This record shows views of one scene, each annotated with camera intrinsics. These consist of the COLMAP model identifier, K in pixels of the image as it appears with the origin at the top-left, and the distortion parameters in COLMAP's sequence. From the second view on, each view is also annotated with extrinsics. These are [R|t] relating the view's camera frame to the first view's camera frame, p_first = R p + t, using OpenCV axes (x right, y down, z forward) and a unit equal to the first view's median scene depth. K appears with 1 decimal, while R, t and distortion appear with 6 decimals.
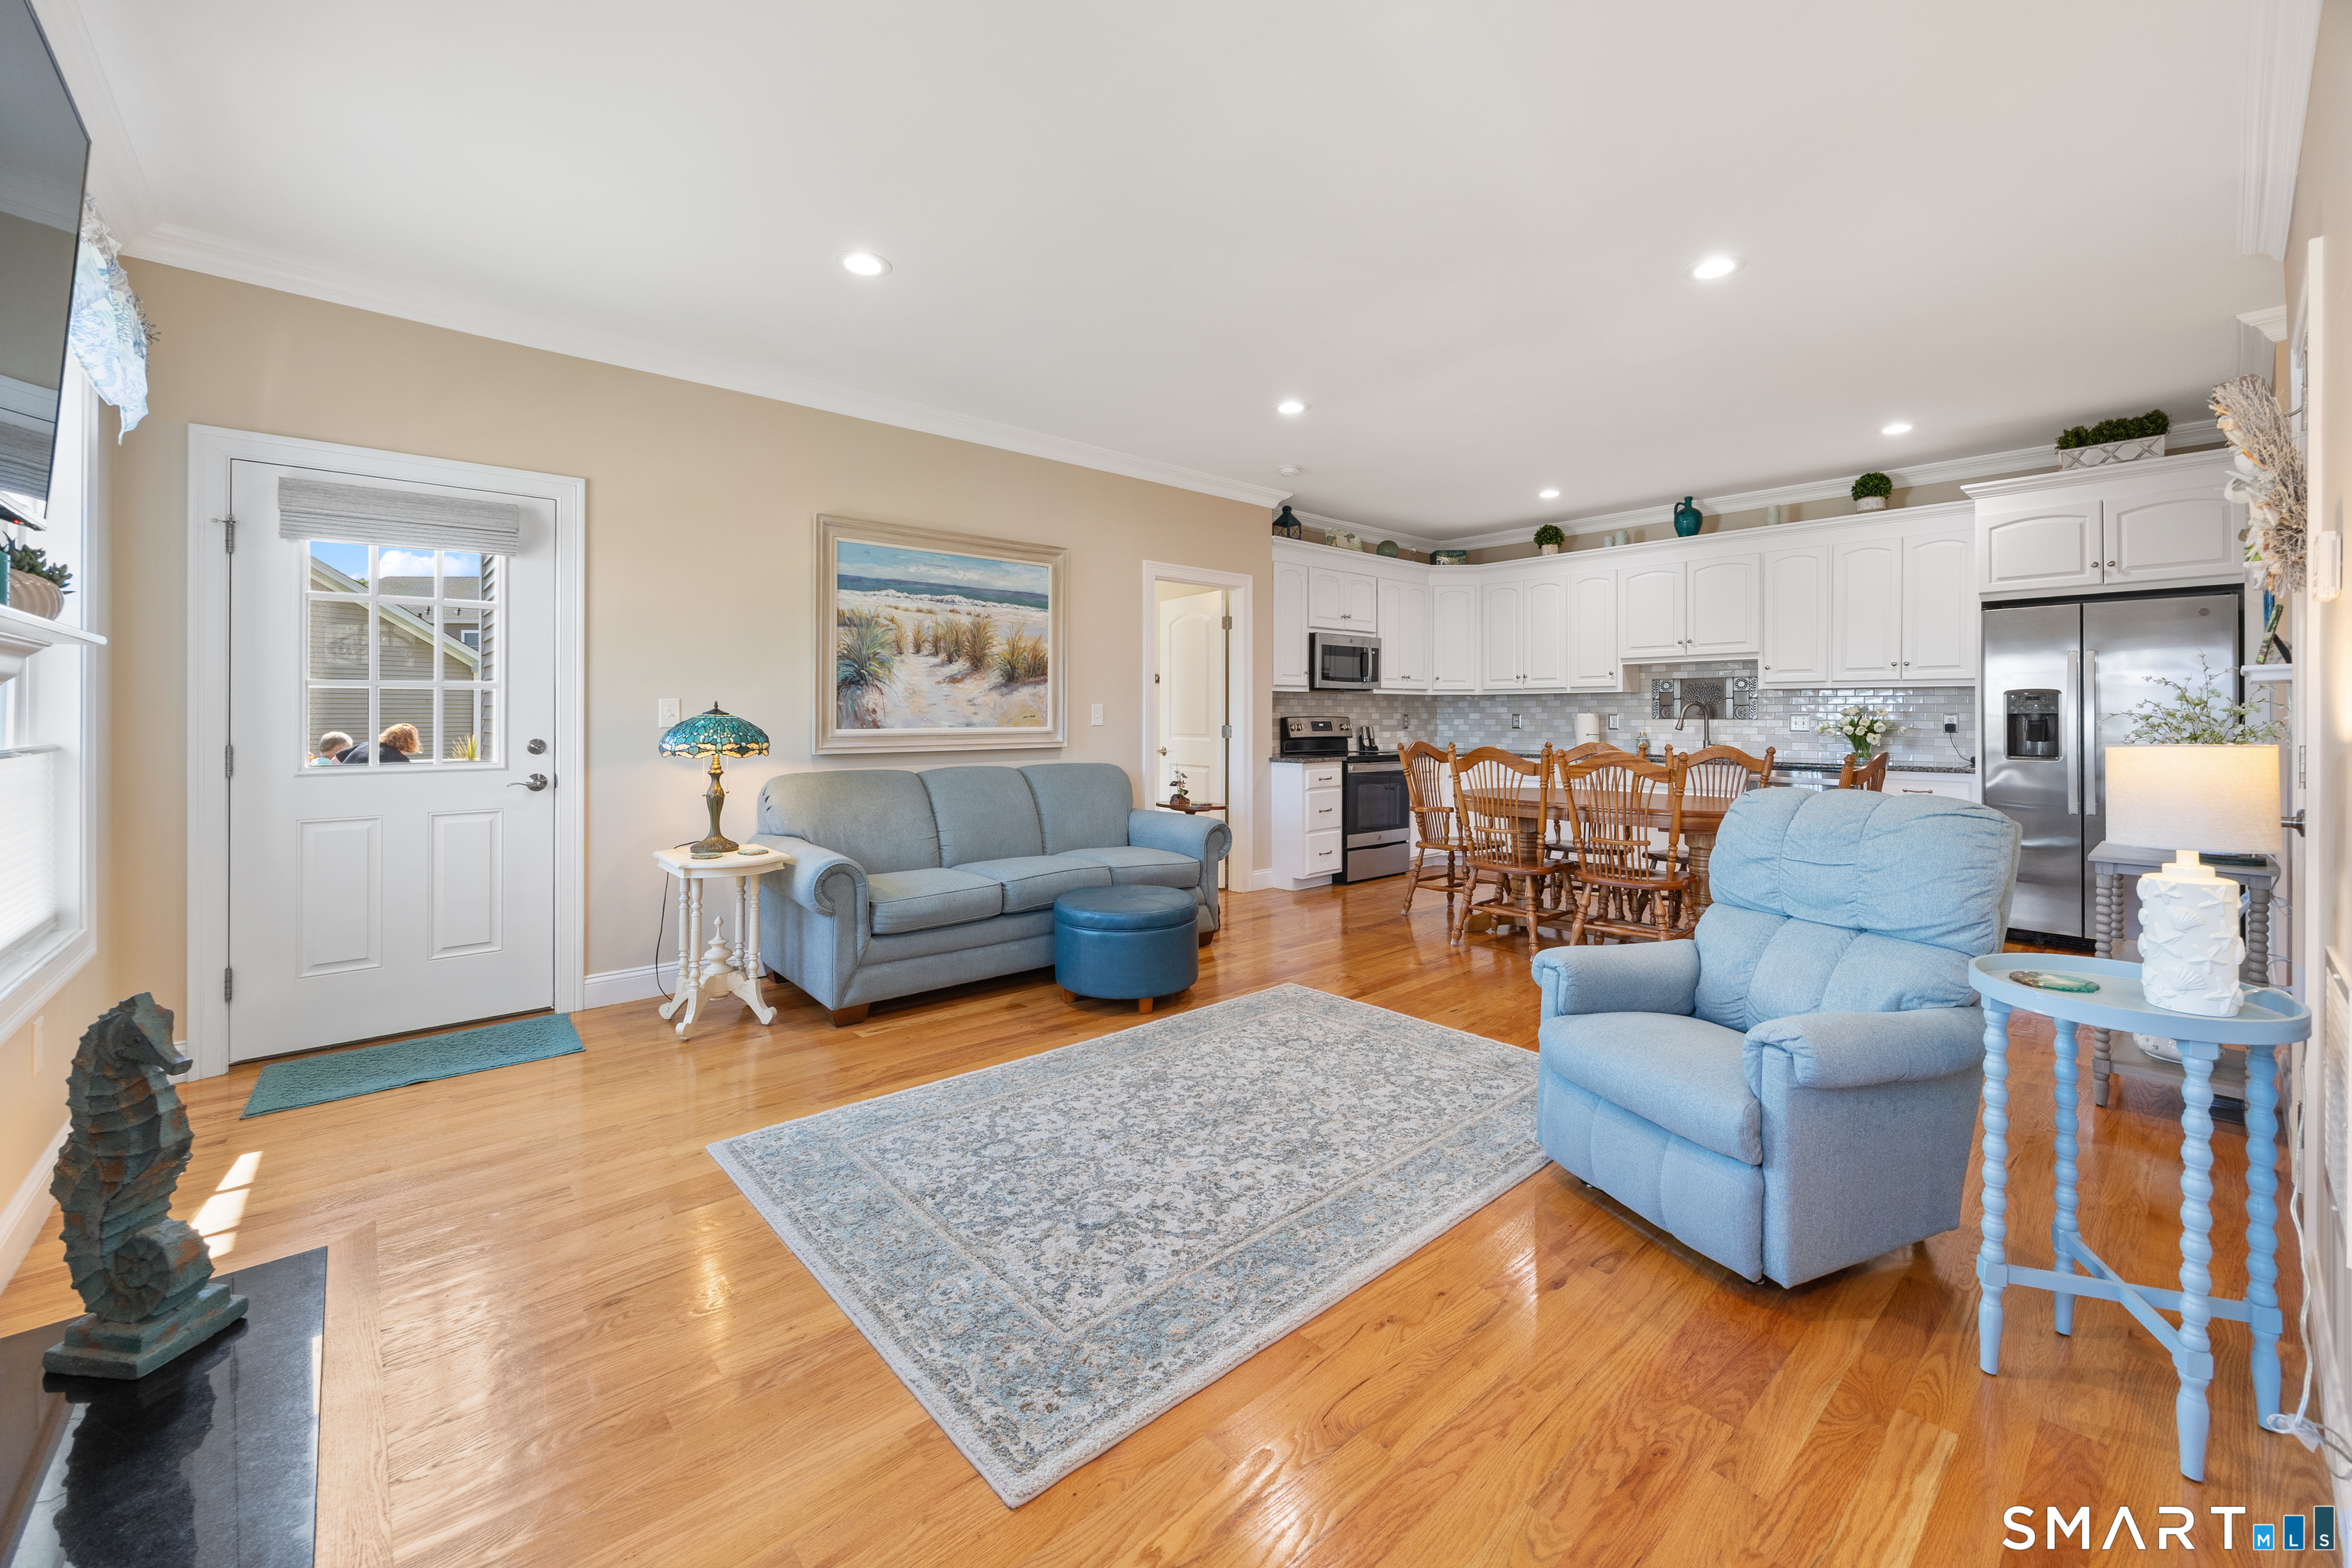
lens RADIAL K [[937.1, 0, 1181.7], [0, 937.1, 697.2], [0, 0, 1]] dist [-0.000121, 0.000278]
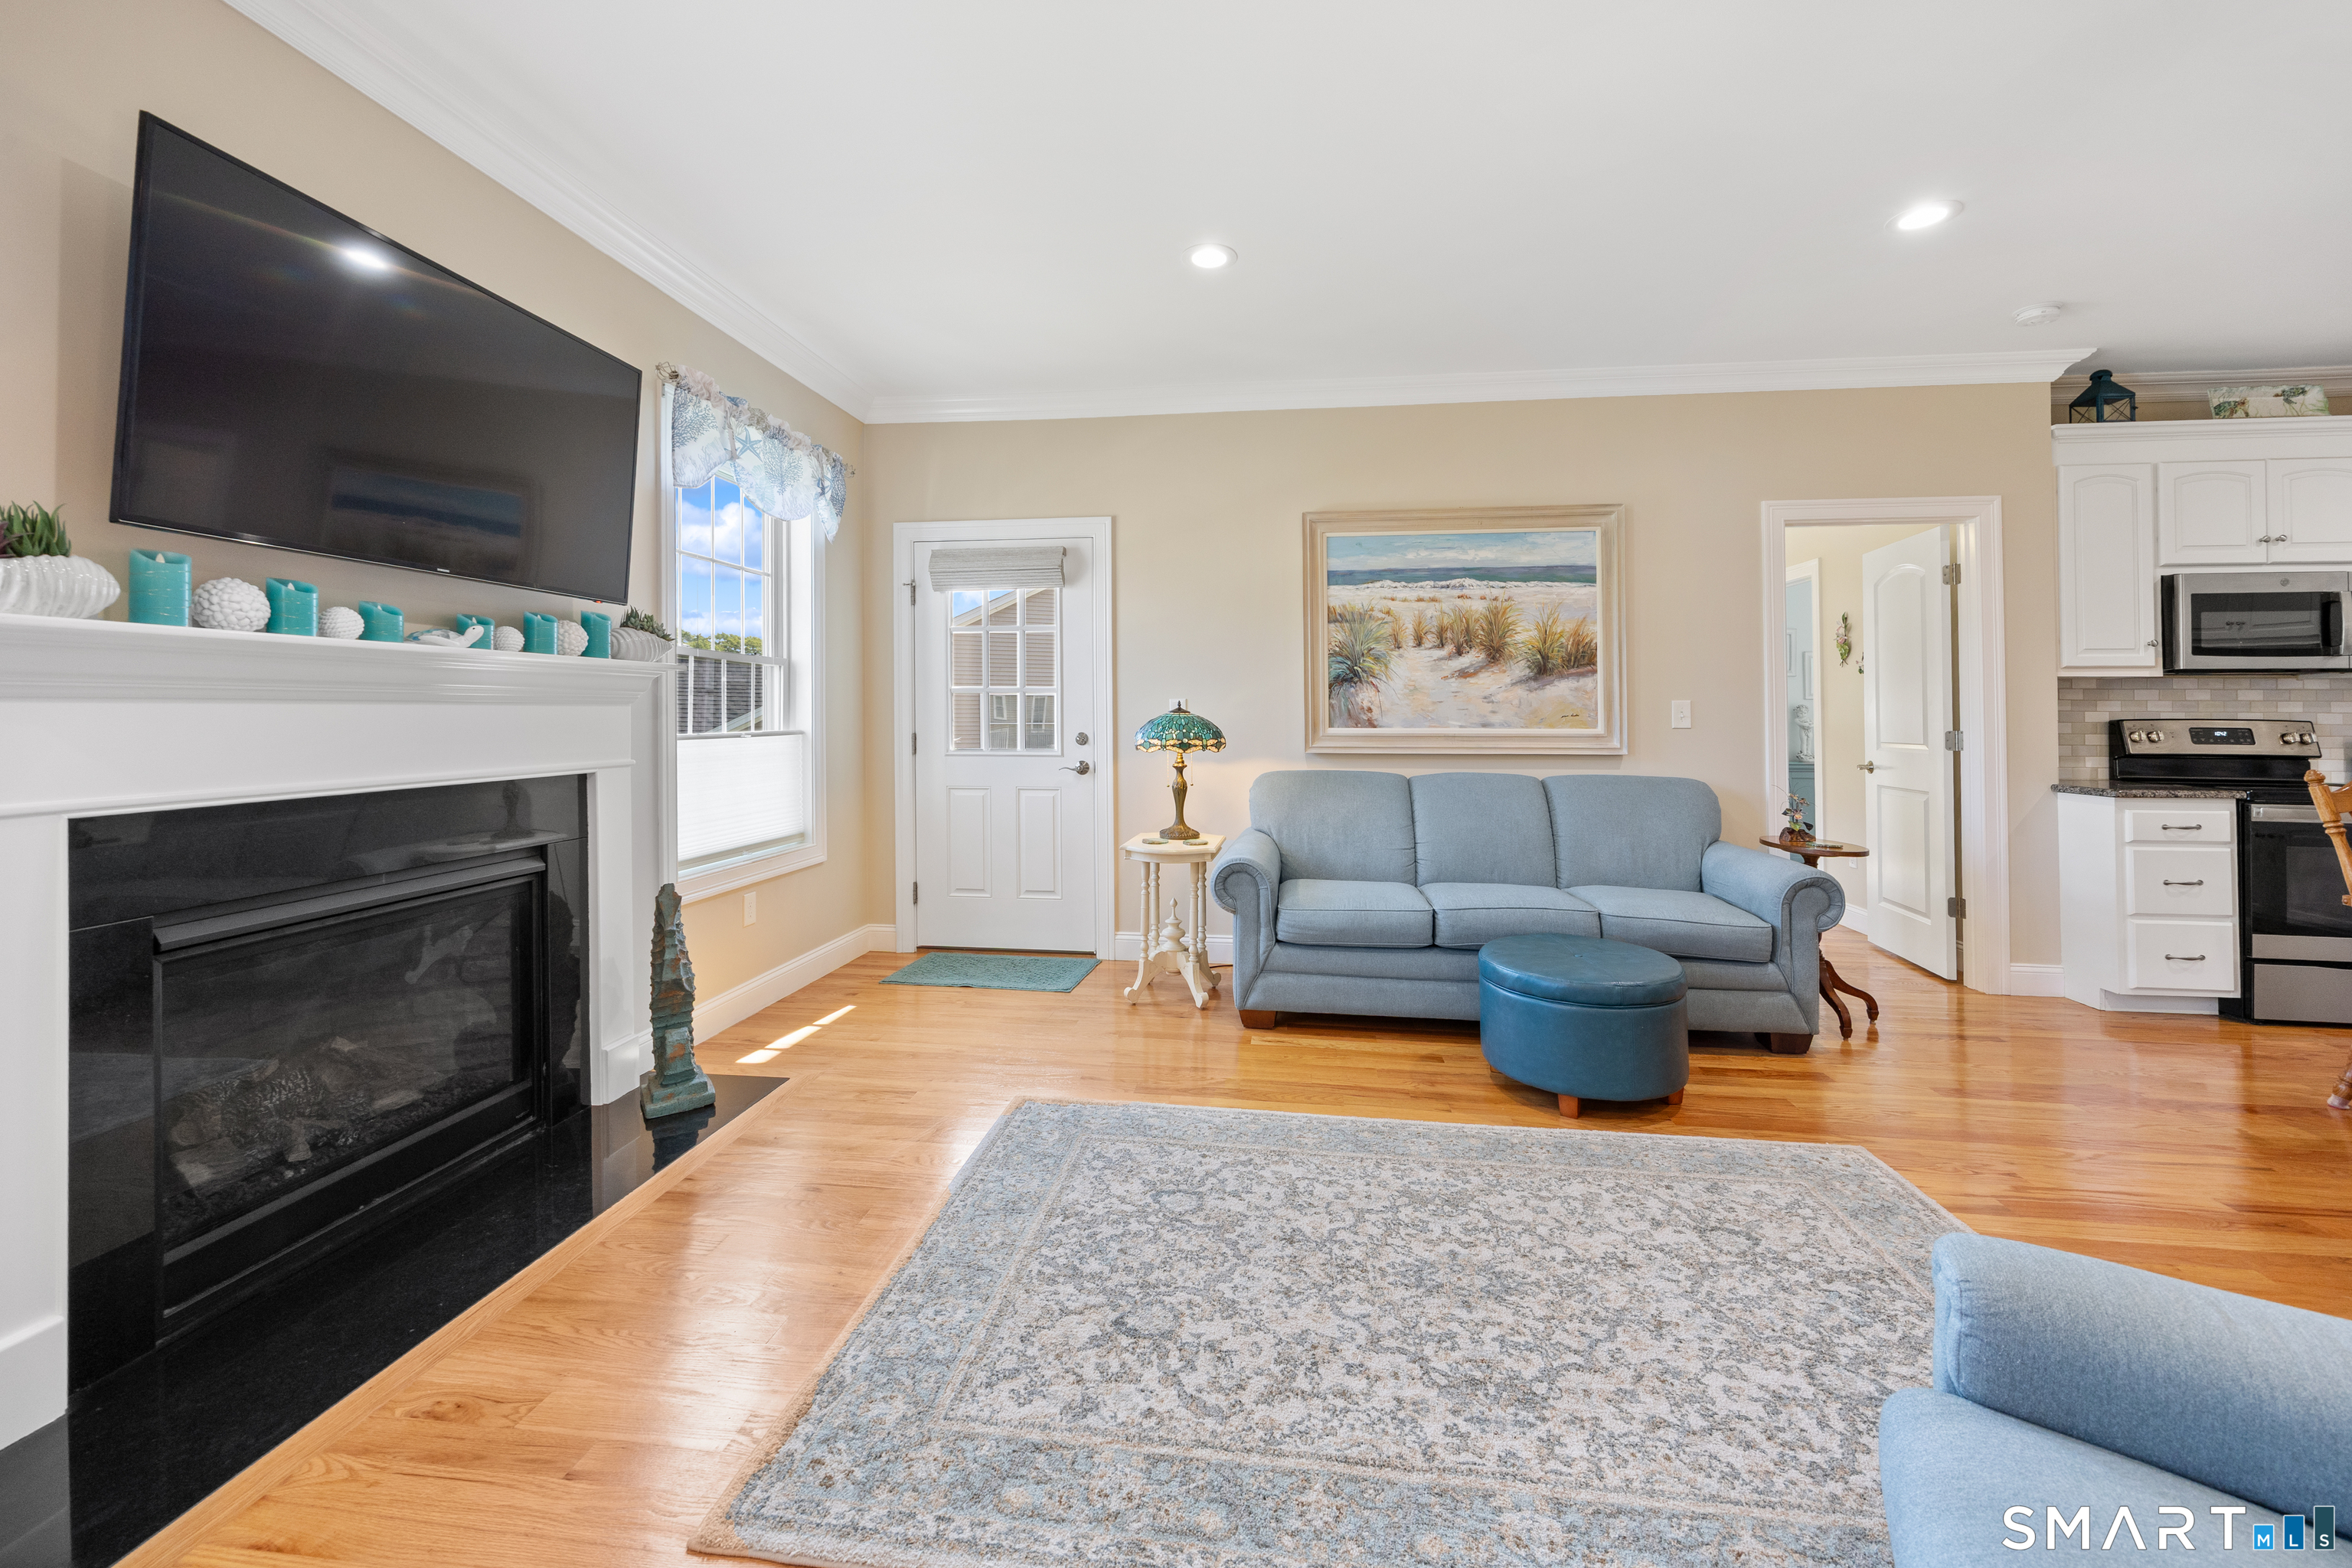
lens RADIAL K [[937.1, 0, 1181.7], [0, 937.1, 697.2], [0, 0, 1]] dist [-0.000121, 0.000278]
pose [[0.654319, -0.011580, -0.756130, 0.263791], [0.011306, 0.999921, -0.005530, 0.005242], [0.756134, -0.004931, 0.654398, 0.230243]]
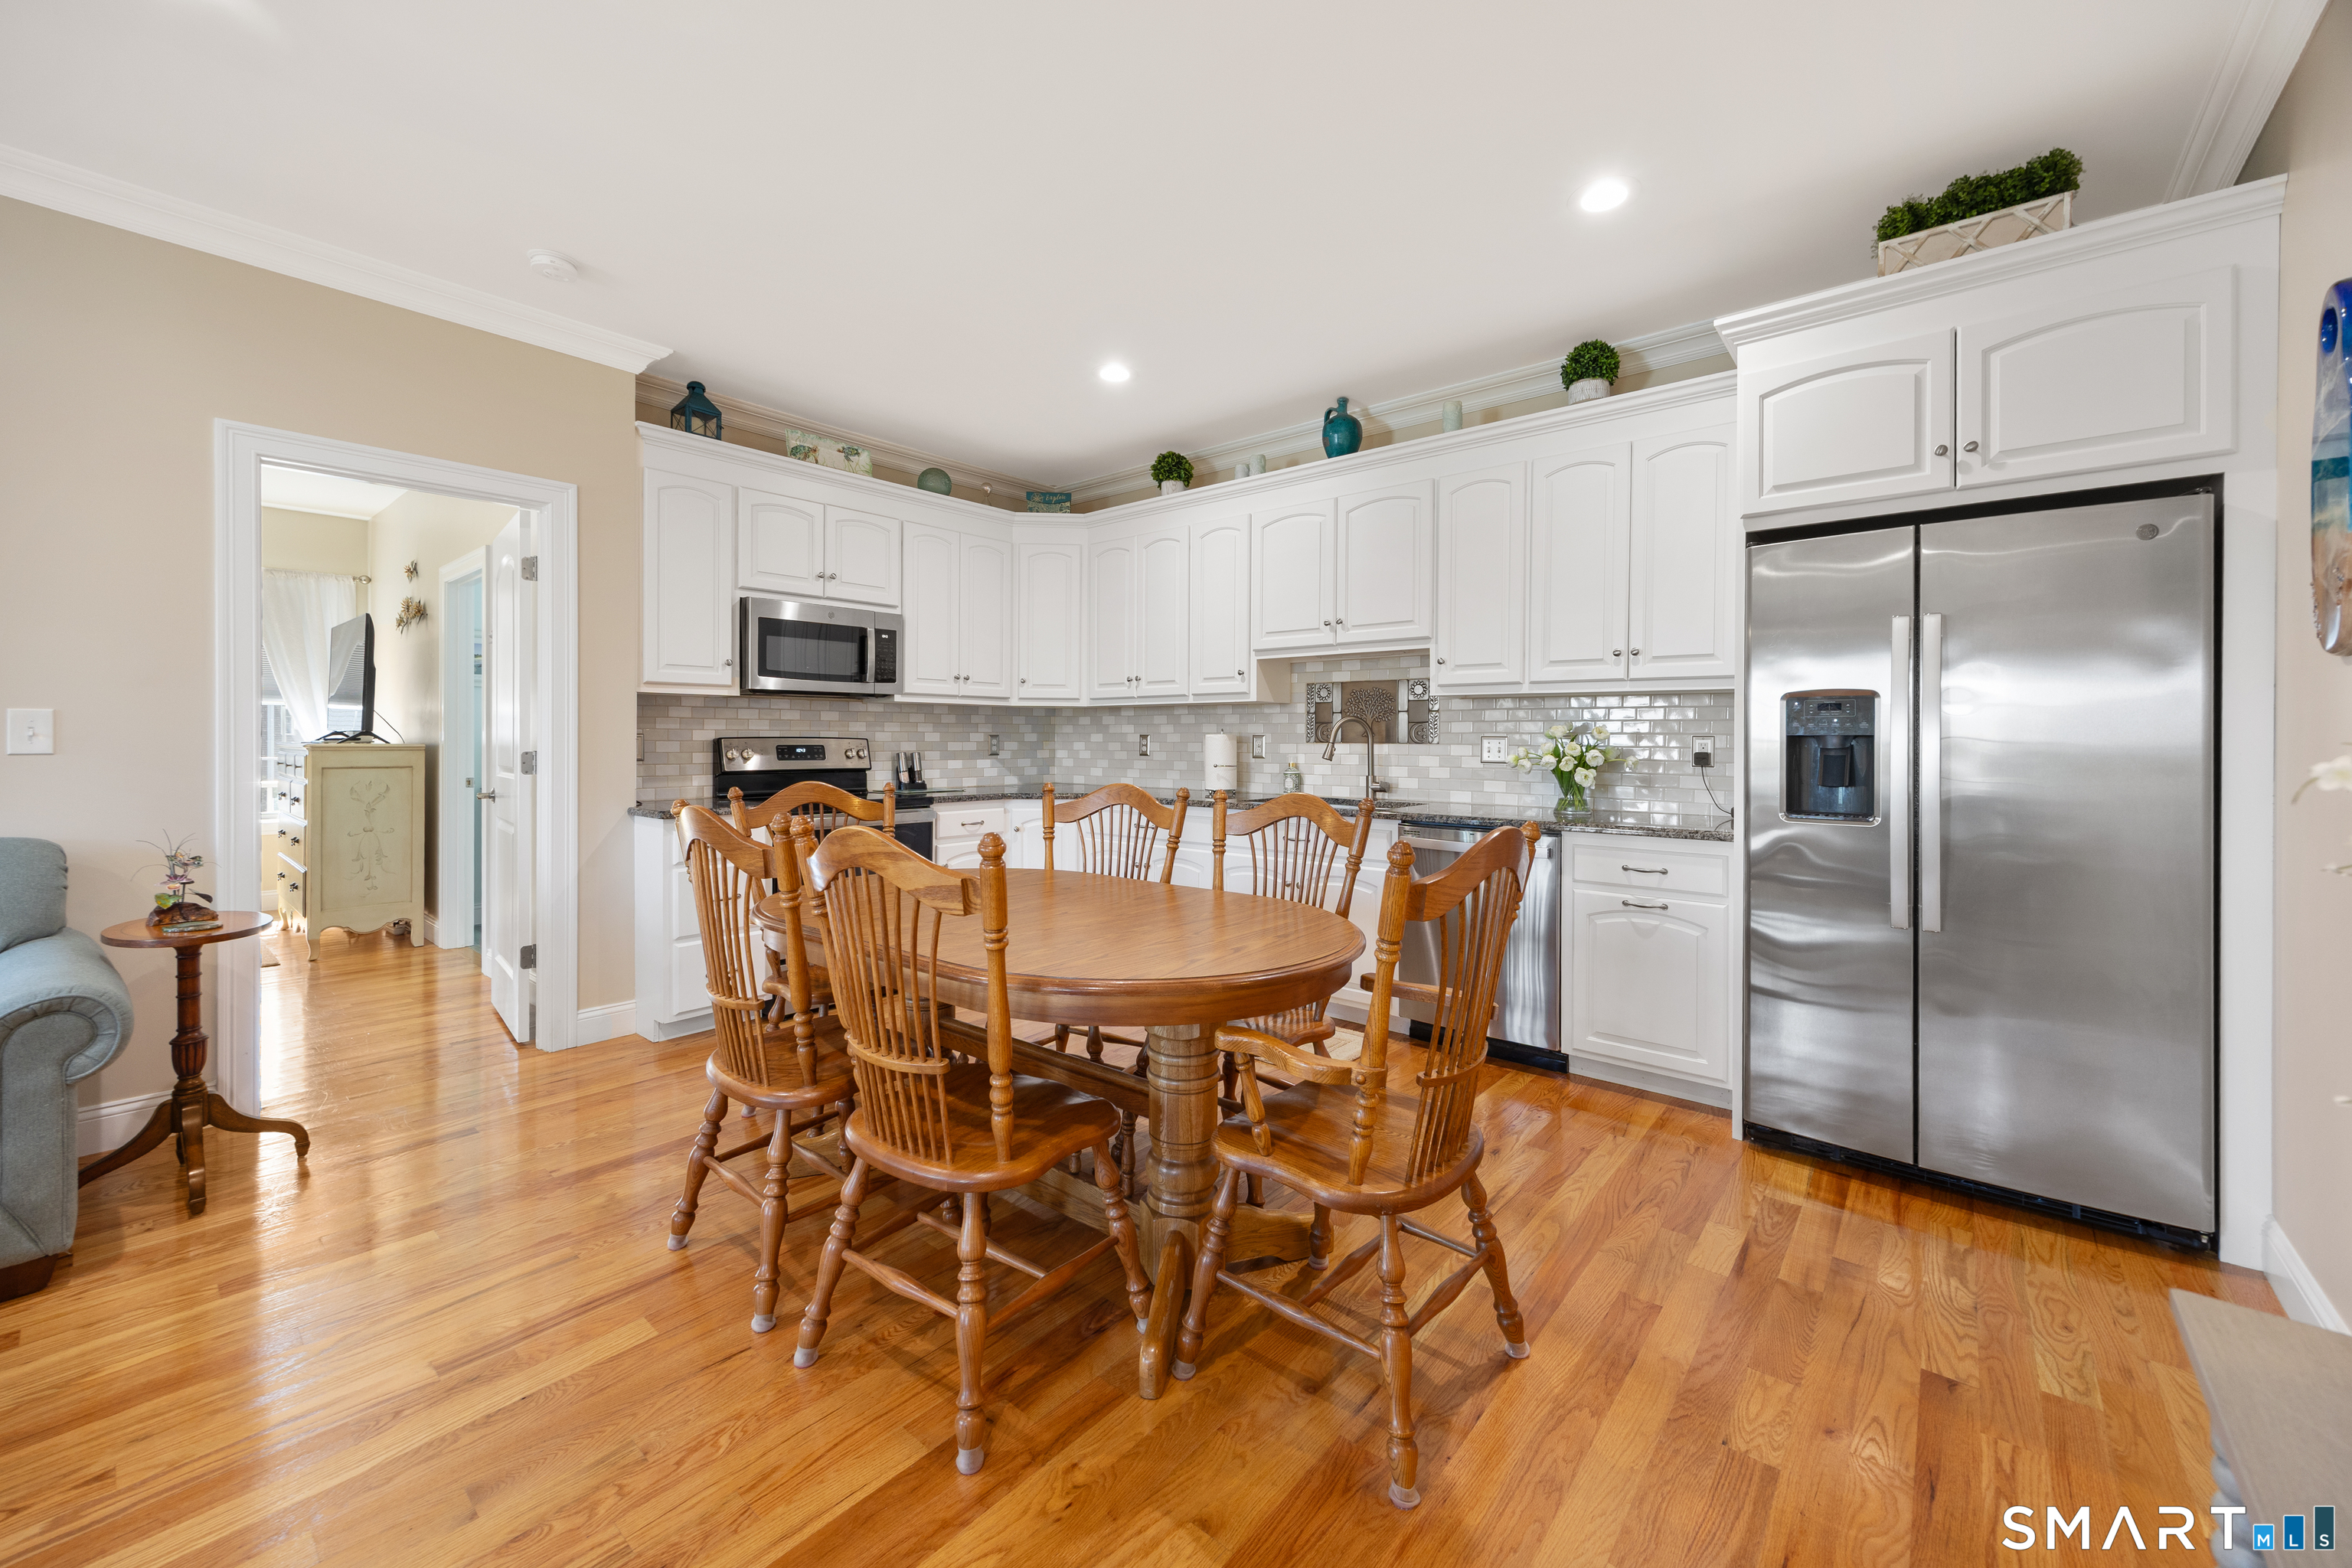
lens RADIAL K [[927.3, 0, 1168.7], [0, 927.3, 726.0], [0, 0, 1]] dist [0.000713, 0.000280]
pose [[0.990623, 0.005962, 0.136492, 0.486696], [-0.006941, 0.999953, 0.006699, 0.011702], [-0.136445, -0.007584, 0.990619, 0.555191]]
